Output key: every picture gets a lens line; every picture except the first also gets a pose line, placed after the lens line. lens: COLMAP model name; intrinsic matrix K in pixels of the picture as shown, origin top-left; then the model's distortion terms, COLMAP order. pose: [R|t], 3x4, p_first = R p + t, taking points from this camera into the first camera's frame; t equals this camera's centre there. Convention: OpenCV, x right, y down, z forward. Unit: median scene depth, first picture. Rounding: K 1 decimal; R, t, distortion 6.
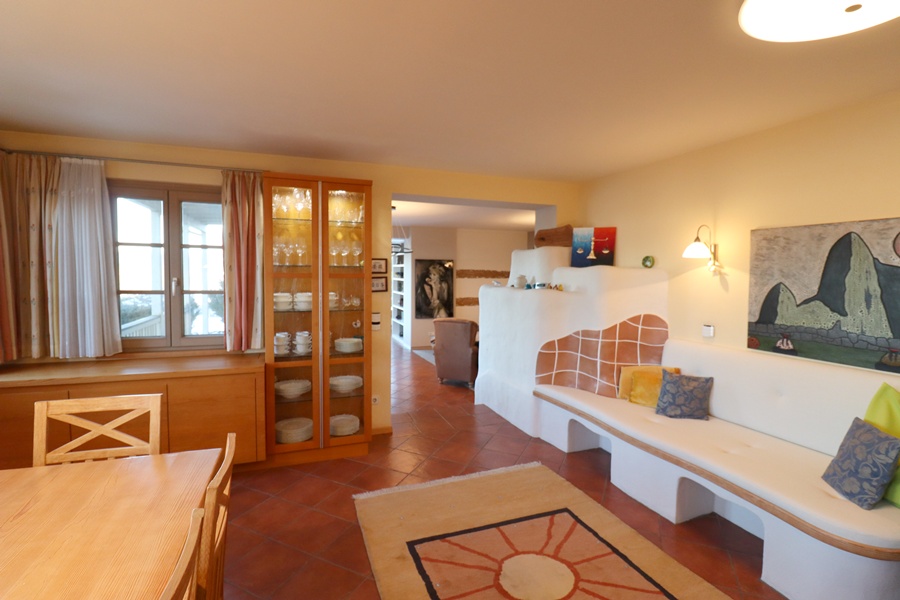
lens RADIAL K [[417.5, 0, 449.5], [0, 417.5, 295.8], [0, 0, 1]] dist [-0.006202, -0.007563]
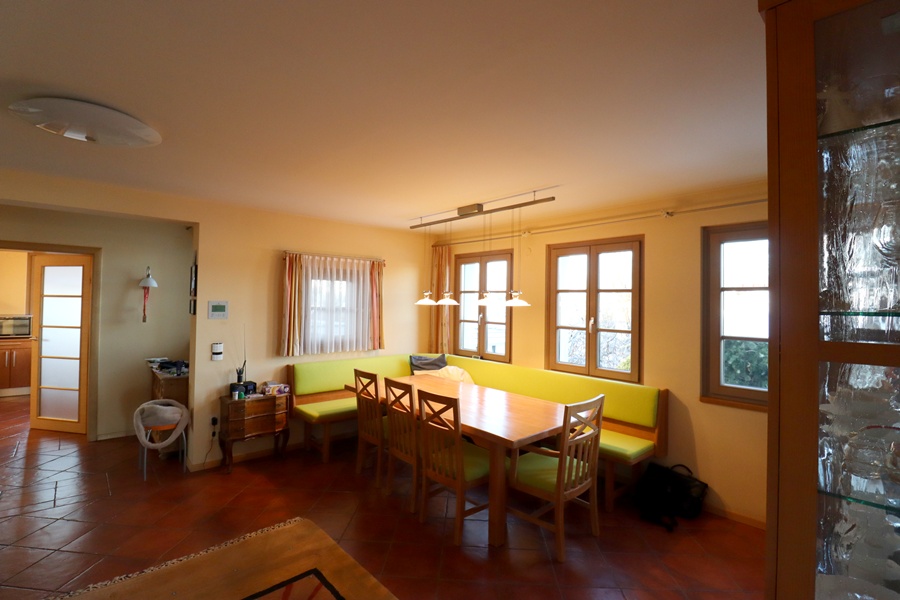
lens RADIAL K [[417.5, 0, 445.8], [0, 417.5, 295.9], [0, 0, 1]] dist [-0.006202, -0.007563]
pose [[-0.931934, -0.033805, -0.361050, 0.172543], [-0.047435, 0.998455, 0.028951, -0.076356], [0.359513, 0.044107, -0.932097, 1.157125]]
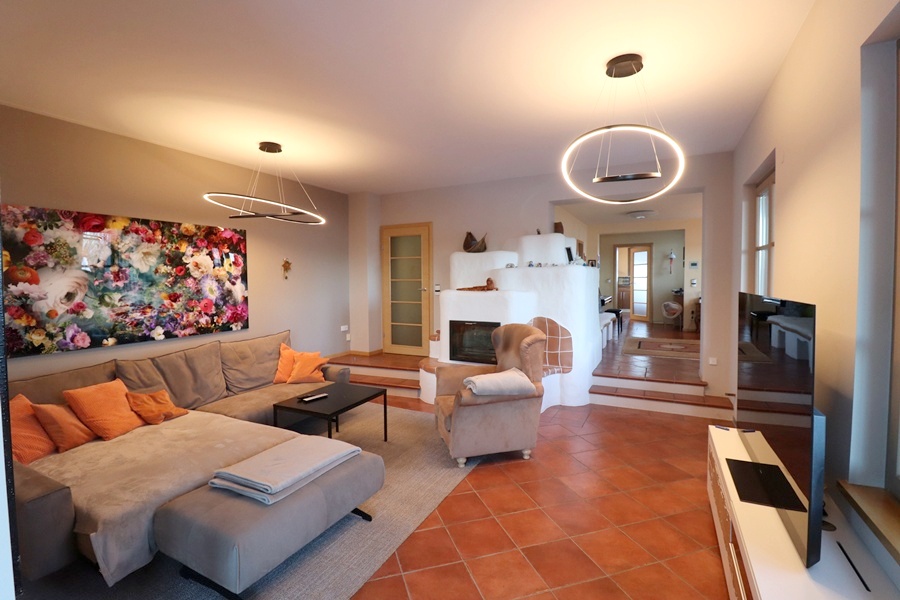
lens RADIAL K [[417.5, 0, 442.7], [0, 417.5, 296.4], [0, 0, 1]] dist [-0.006202, -0.007563]
pose [[-0.671059, -0.030195, 0.740789, -0.918696], [0.048154, 0.995286, 0.084189, -0.076115], [-0.739838, 0.092168, -0.666442, 3.678294]]
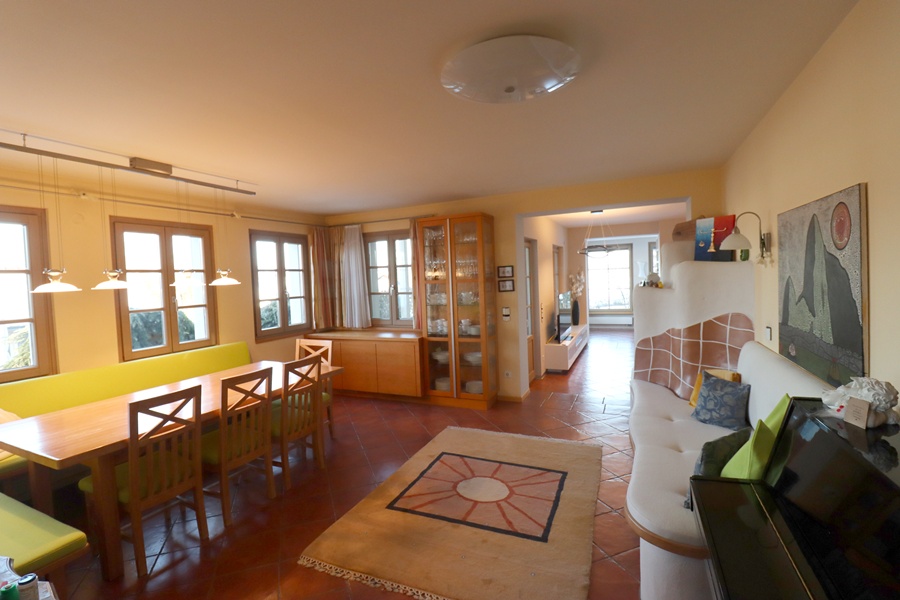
lens RADIAL K [[417.5, 0, 444.6], [0, 417.5, 298.3], [0, 0, 1]] dist [-0.006202, -0.007563]
pose [[0.702806, -0.000594, -0.711381, 0.784370], [0.007626, 0.999948, 0.006698, 0.001831], [0.711340, -0.010133, 0.702775, -0.072339]]
